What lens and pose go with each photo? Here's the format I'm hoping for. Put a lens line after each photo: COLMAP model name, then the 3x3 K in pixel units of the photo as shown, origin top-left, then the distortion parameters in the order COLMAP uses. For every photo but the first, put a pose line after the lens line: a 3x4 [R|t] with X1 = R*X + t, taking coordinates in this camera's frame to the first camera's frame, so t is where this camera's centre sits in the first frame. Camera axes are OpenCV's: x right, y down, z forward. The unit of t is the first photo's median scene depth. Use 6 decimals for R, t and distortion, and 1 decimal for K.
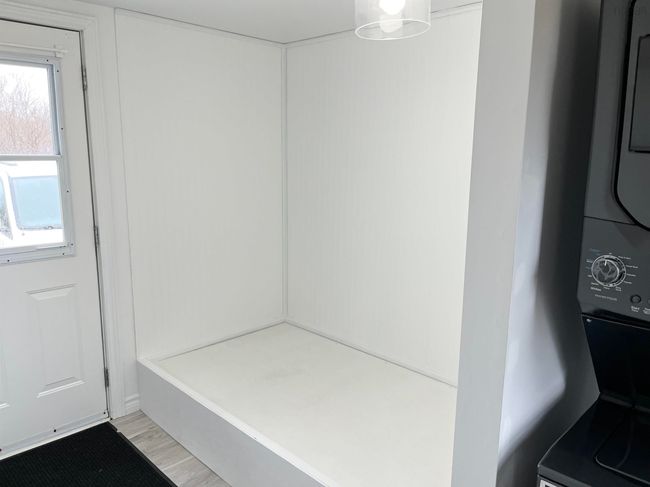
lens RADIAL K [[490.9, 0, 325.0], [0, 490.9, 243.5], [0, 0, 1]] dist [0.075208, -0.108030]
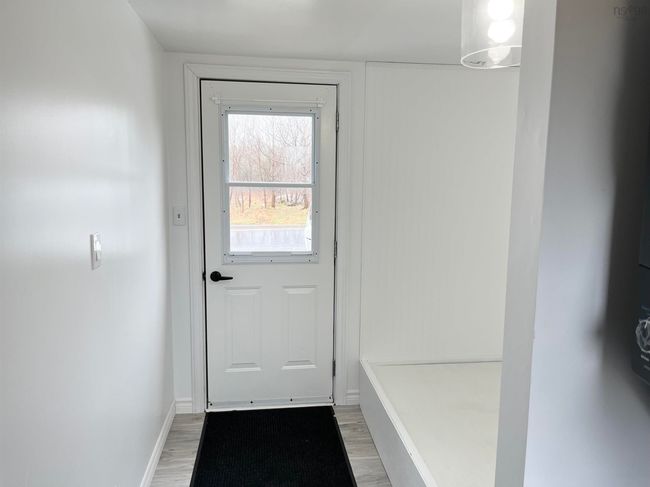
lens RADIAL K [[490.9, 0, 325.0], [0, 490.9, 243.5], [0, 0, 1]] dist [0.075208, -0.108030]
pose [[0.791151, 0.081589, -0.606154, 0.253901], [-0.113723, 0.993403, -0.014718, -0.008005], [0.600955, 0.080578, 0.795211, 0.024219]]
